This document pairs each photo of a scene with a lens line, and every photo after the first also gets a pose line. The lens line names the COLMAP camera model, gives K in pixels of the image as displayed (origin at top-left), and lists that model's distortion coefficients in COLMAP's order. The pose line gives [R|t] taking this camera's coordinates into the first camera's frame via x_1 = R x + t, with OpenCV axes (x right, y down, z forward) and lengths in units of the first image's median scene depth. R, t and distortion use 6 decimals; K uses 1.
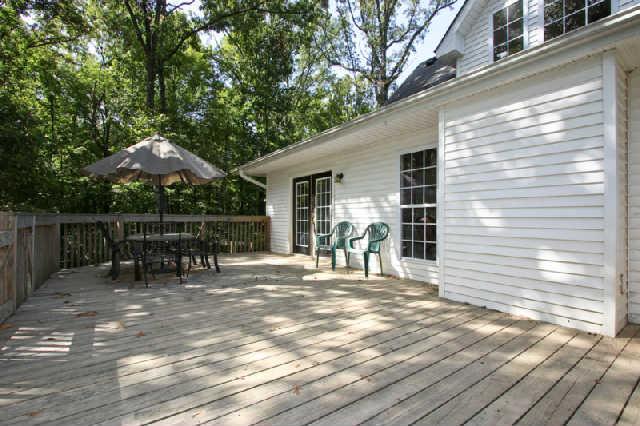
lens RADIAL K [[298.3, 0, 316.0], [0, 298.3, 217.2], [0, 0, 1]] dist [-0.018759, 0.000309]
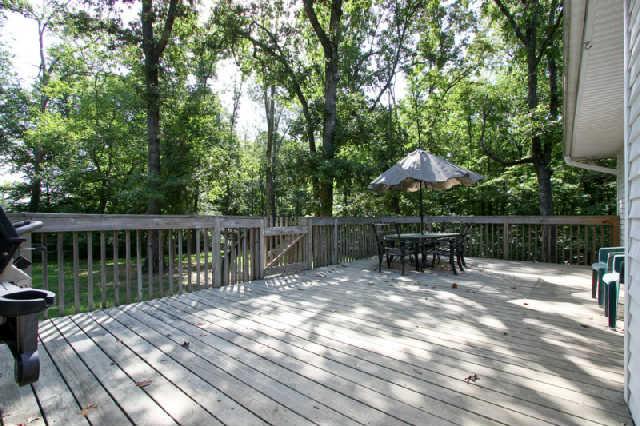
lens RADIAL K [[298.3, 0, 315.4], [0, 298.3, 215.6], [0, 0, 1]] dist [-0.018759, 0.000309]
pose [[0.243026, -0.014369, -0.969913, 0.919625], [0.008163, 0.999885, -0.012767, -0.003677], [0.969985, -0.004815, 0.243116, 0.557837]]
